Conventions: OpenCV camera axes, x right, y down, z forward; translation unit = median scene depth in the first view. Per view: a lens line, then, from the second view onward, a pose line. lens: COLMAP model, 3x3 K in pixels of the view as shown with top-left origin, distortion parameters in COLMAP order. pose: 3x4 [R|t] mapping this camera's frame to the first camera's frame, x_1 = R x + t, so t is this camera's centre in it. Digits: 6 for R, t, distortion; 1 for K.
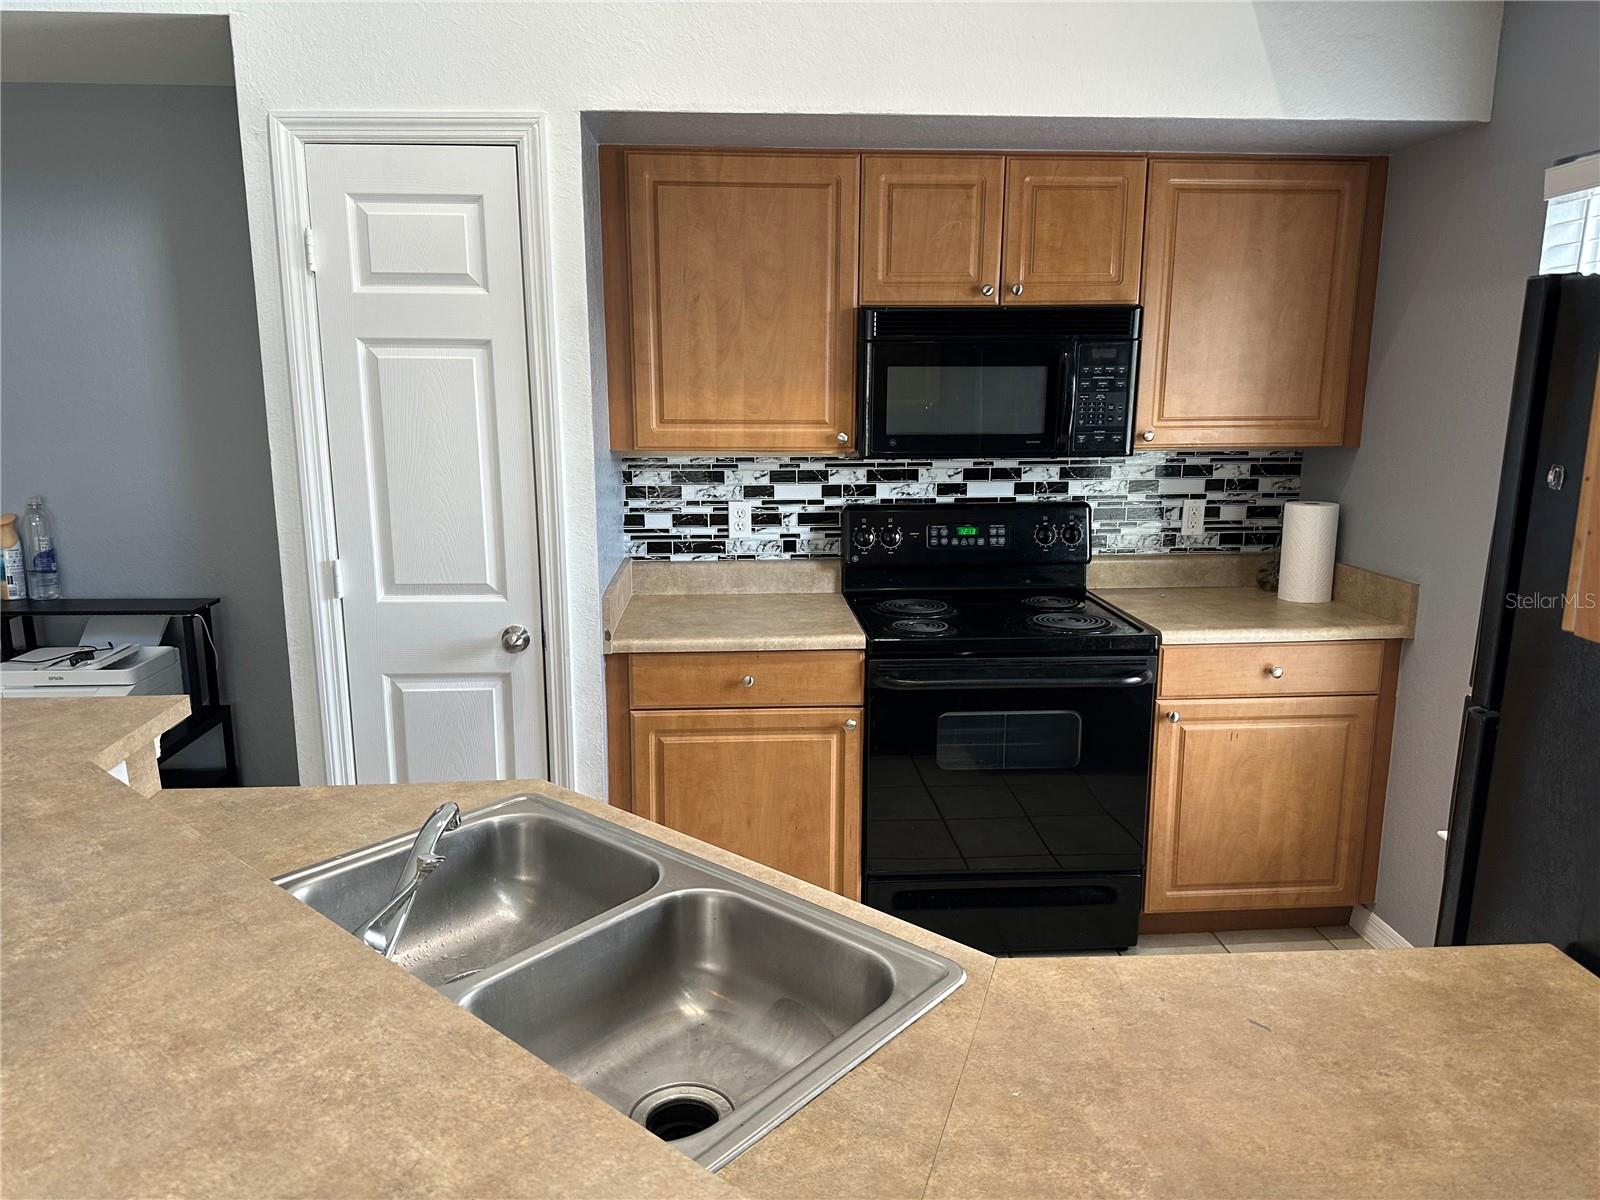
lens RADIAL K [[1149.1, 0, 795.6], [0, 1149.1, 633.8], [0, 0, 1]] dist [0.036124, -0.055037]
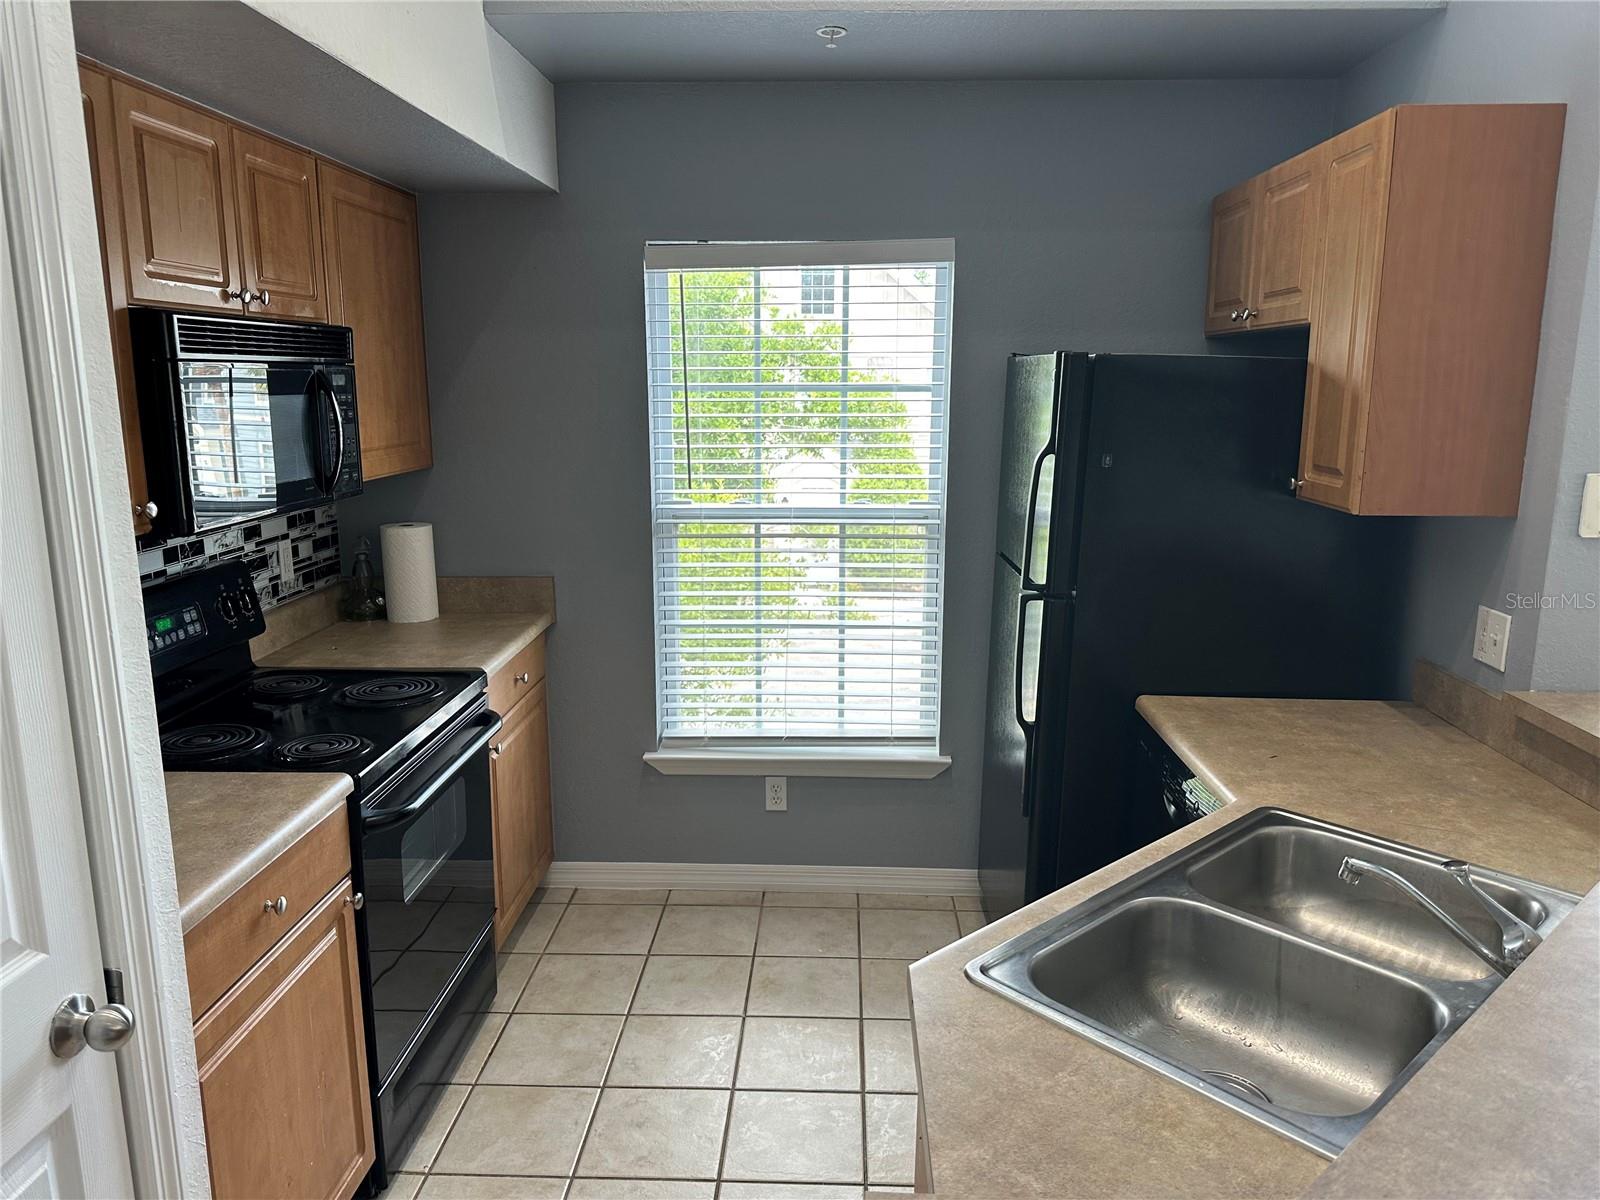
lens RADIAL K [[1149.1, 0, 809.0], [0, 1149.1, 617.0], [0, 0, 1]] dist [0.036124, -0.055037]
pose [[0.078480, -0.200692, 0.976506, -0.505614], [0.216432, 0.959594, 0.179822, -0.132847], [-0.973138, 0.197234, 0.118745, 0.514673]]
